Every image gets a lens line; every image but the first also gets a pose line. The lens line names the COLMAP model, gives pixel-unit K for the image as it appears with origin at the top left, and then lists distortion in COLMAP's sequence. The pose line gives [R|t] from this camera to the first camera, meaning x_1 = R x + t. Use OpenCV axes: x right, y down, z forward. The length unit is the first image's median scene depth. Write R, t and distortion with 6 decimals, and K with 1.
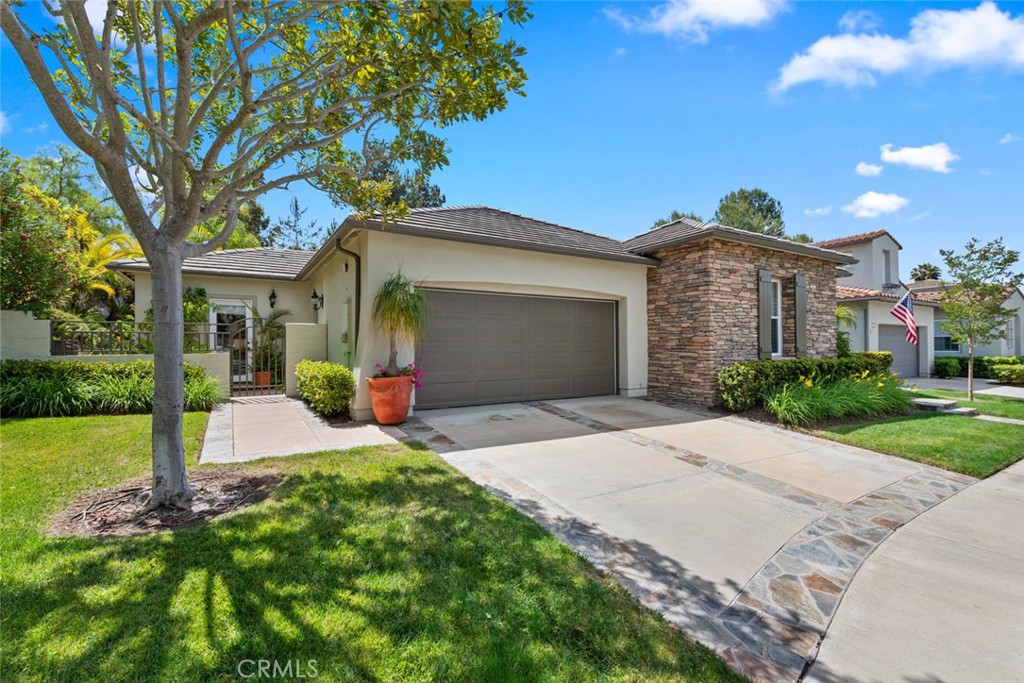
lens RADIAL K [[458.0, 0, 510.6], [0, 458.0, 344.3], [0, 0, 1]] dist [0.004748, -0.000880]
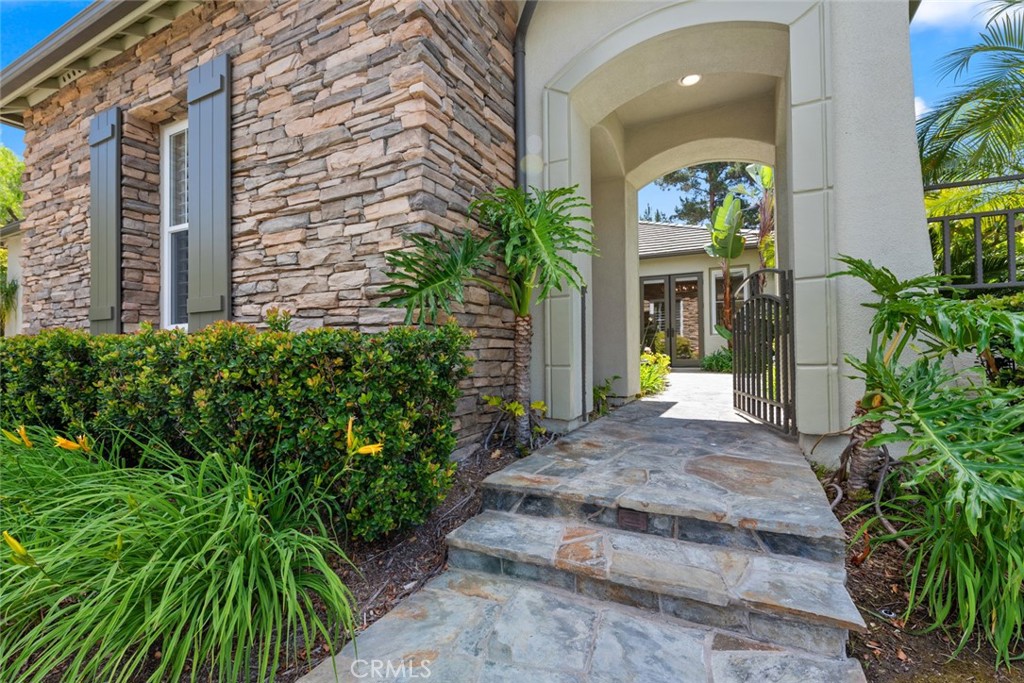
lens RADIAL K [[470.7, 0, 512.7], [0, 470.7, 341.5], [0, 0, 1]] dist [0.003187, -0.000734]
pose [[0.508761, -0.020781, -0.860657, 1.109126], [0.009629, 0.999783, -0.018448, 0.047048], [0.860854, 0.001098, 0.508851, 1.127310]]
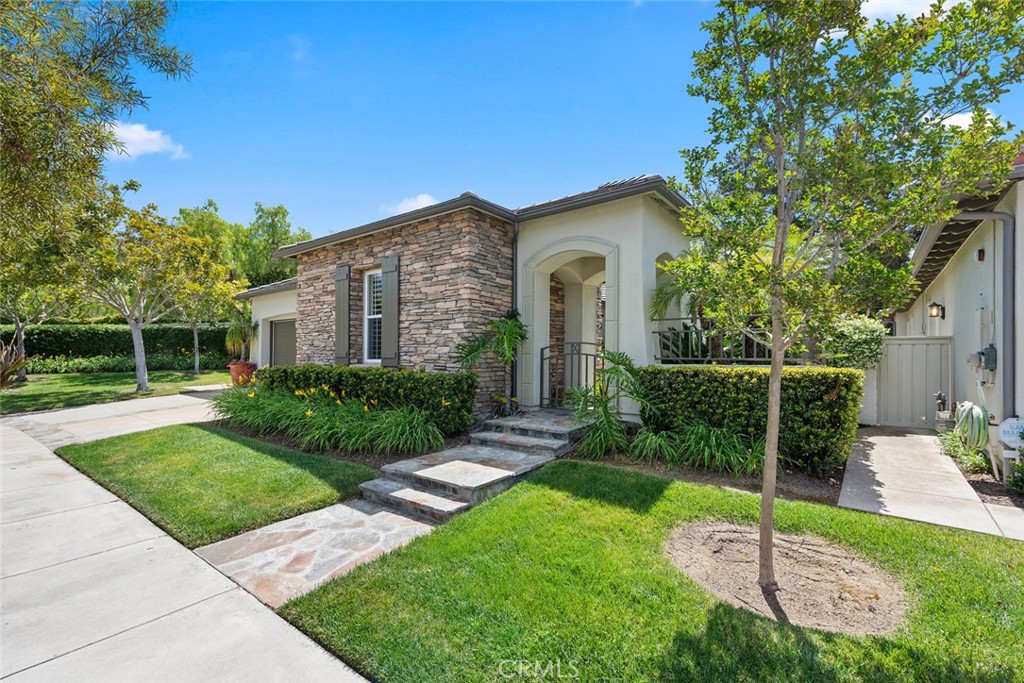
lens RADIAL K [[458.0, 0, 512.6], [0, 458.0, 351.7], [0, 0, 1]] dist [0.004748, -0.000880]
pose [[0.344291, -0.007892, -0.938830, 1.562570], [-0.007827, 0.999906, -0.011276, 0.013722], [0.938830, 0.011231, 0.344197, 1.034607]]
